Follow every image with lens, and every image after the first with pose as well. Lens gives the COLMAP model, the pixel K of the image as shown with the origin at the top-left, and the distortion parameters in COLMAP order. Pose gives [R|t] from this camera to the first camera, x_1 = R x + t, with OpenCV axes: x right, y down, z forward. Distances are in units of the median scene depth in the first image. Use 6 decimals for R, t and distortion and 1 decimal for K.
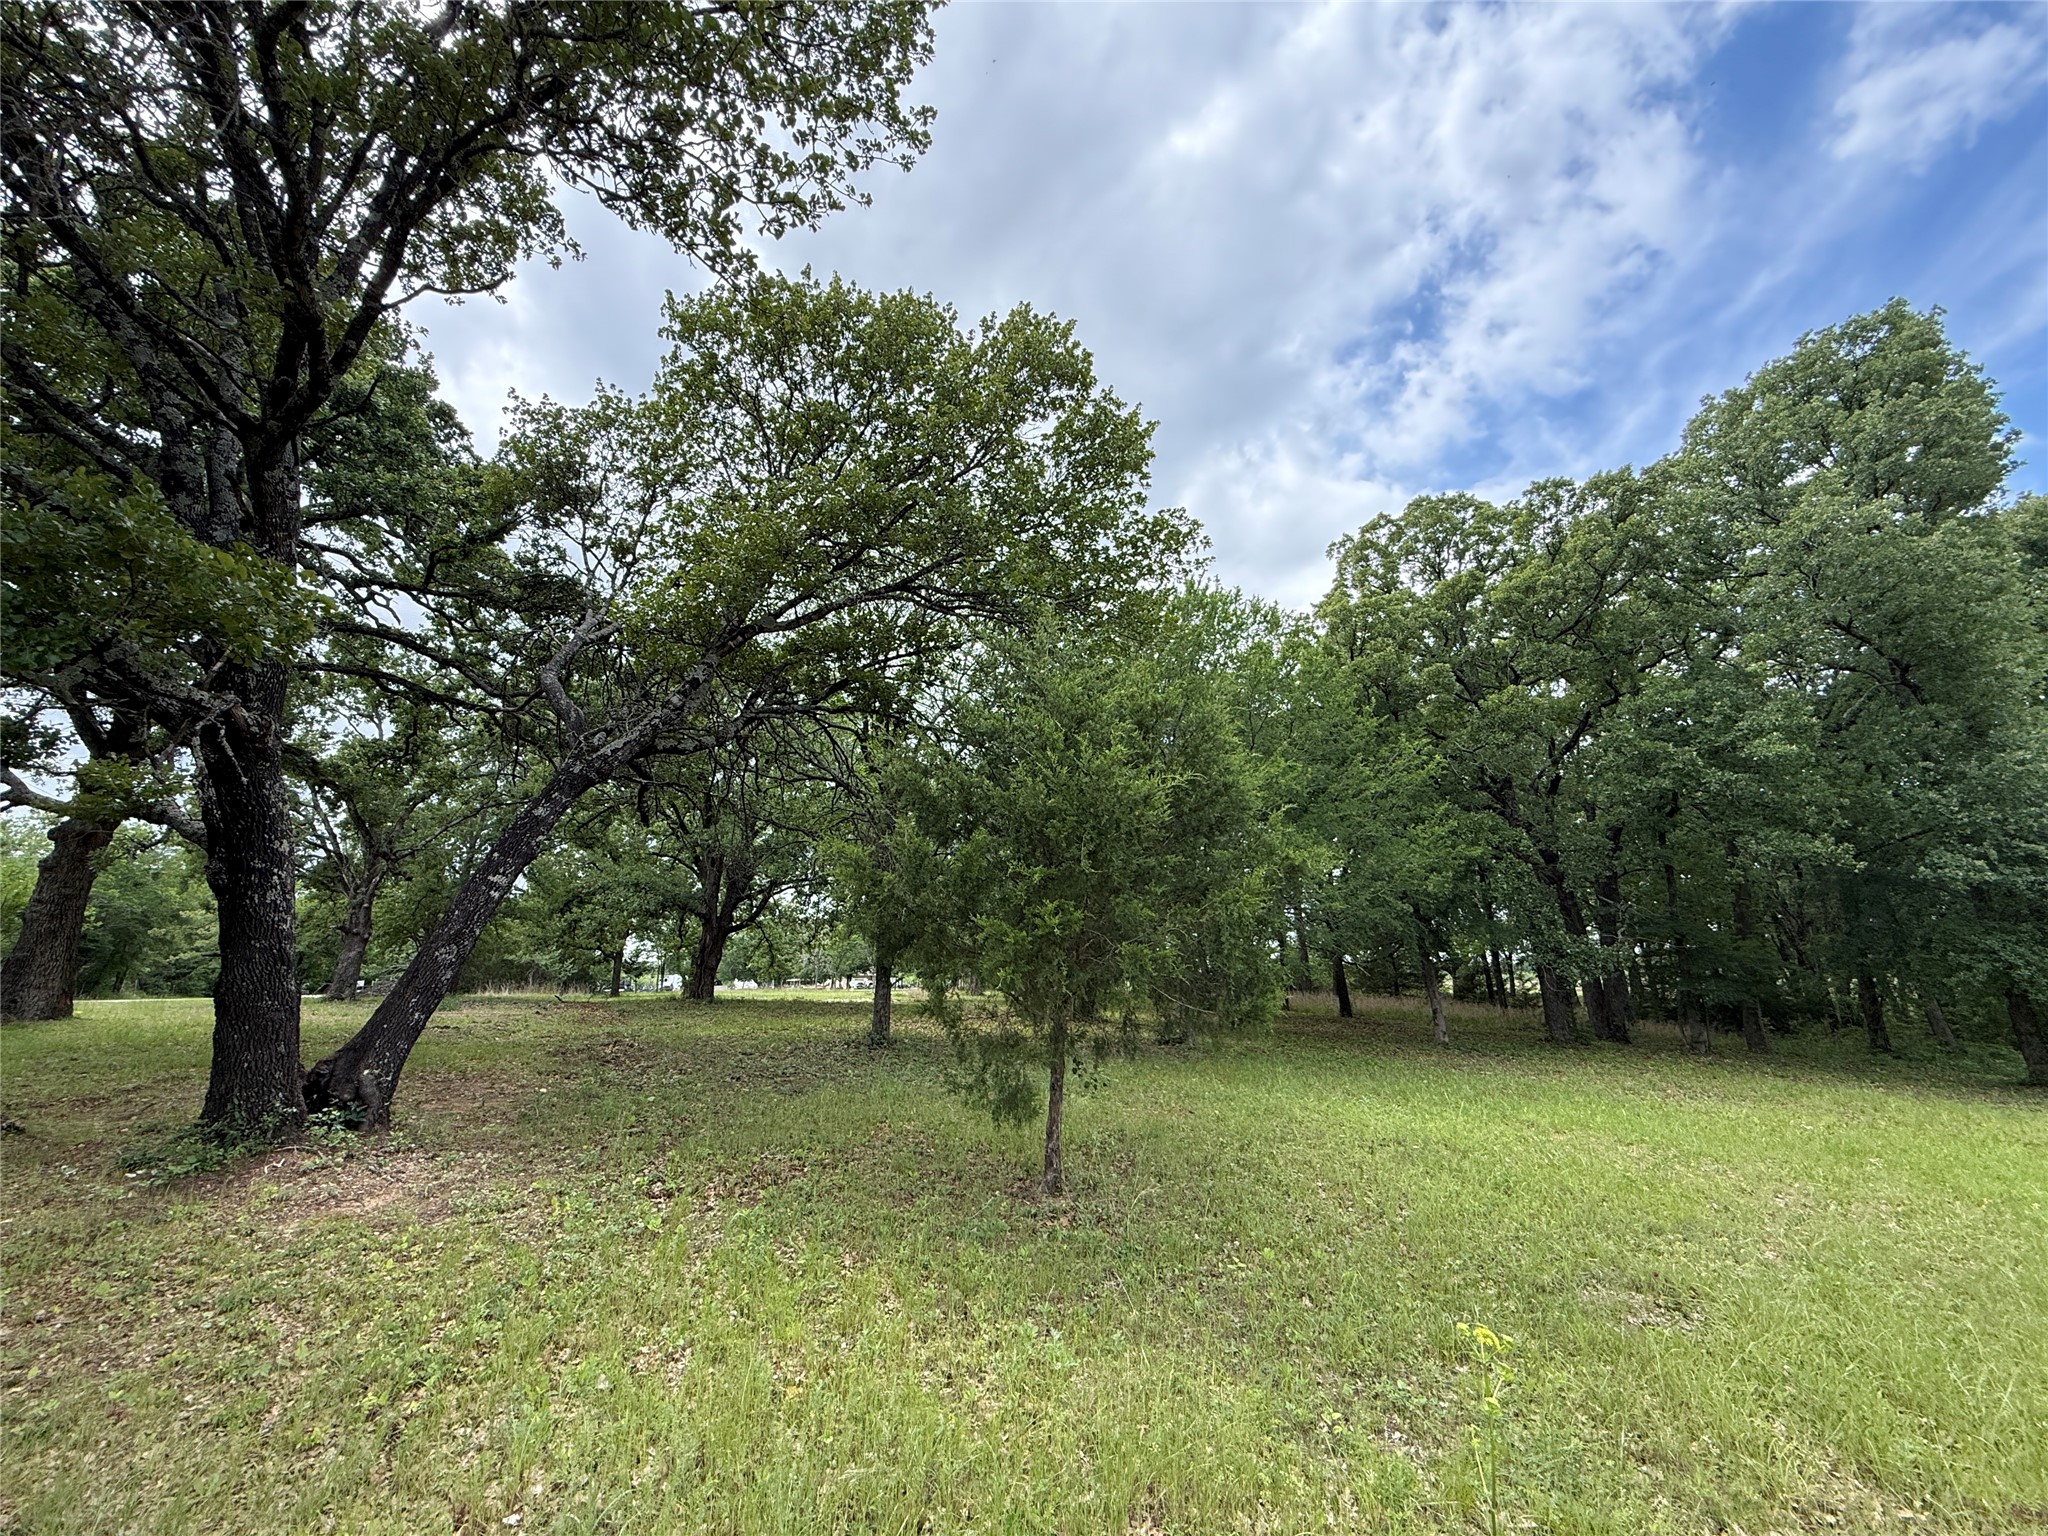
lens RADIAL K [[815.8, 0, 1023.3], [0, 815.8, 770.2], [0, 0, 1]] dist [0.001134, -0.000261]
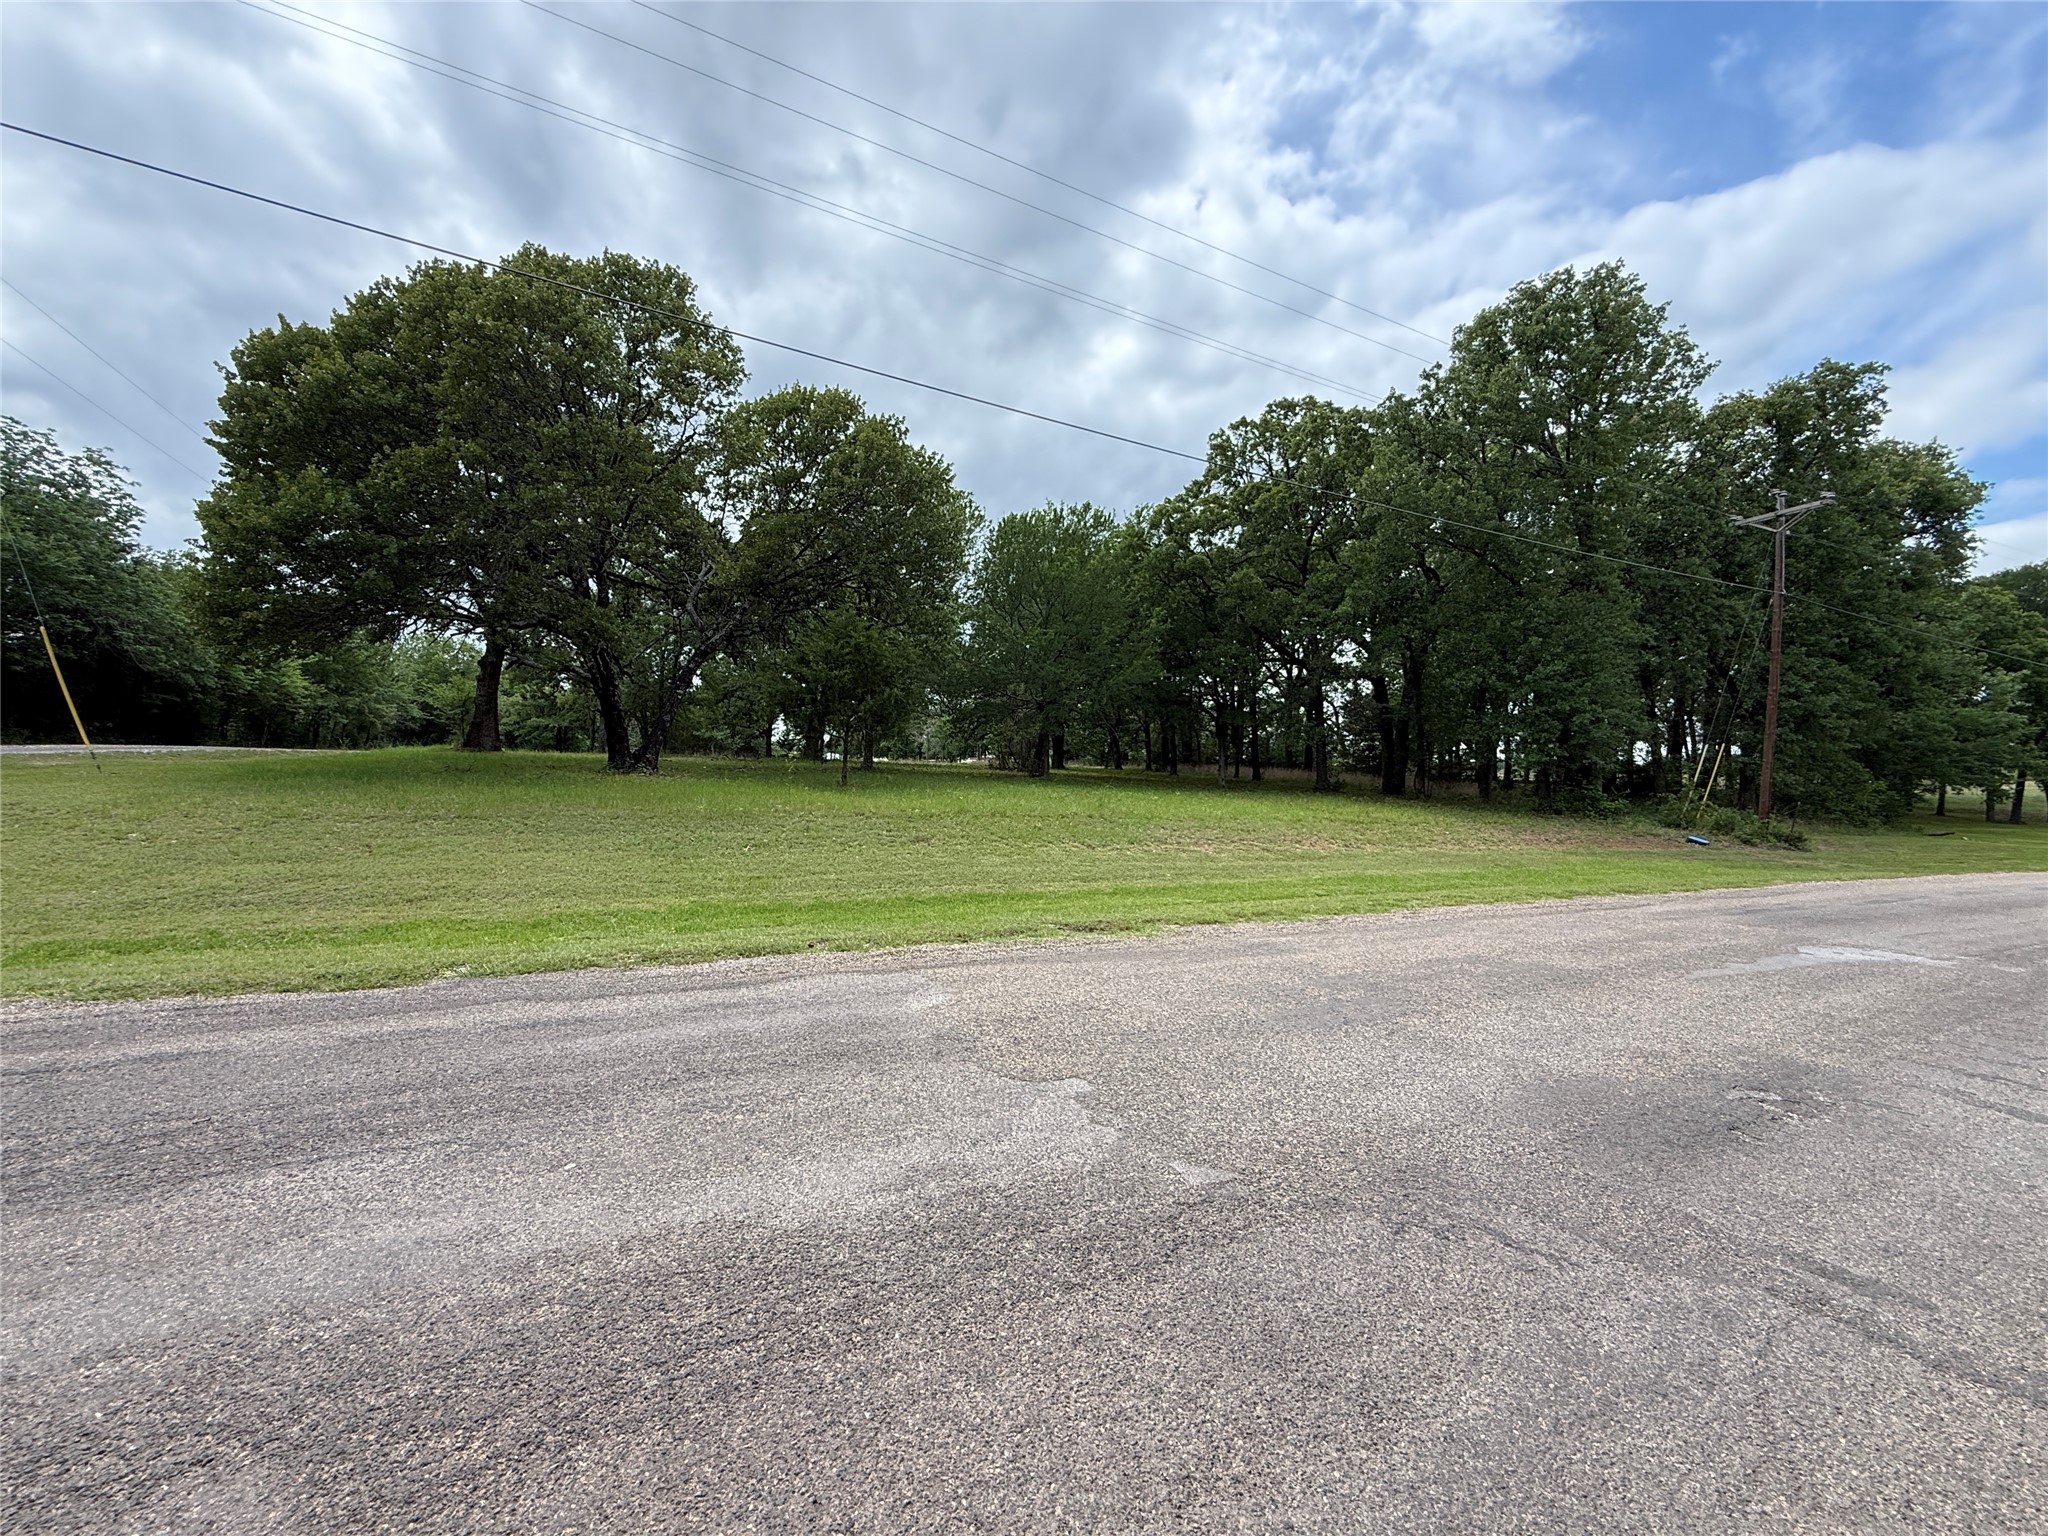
lens RADIAL K [[815.8, 0, 1023.3], [0, 815.8, 770.2], [0, 0, 1]] dist [0.001134, -0.000261]
pose [[0.984659, 0.023456, -0.172904, 0.197436], [0.021016, 0.967767, 0.250967, -0.056463], [0.173217, -0.250751, 0.952428, -0.297439]]
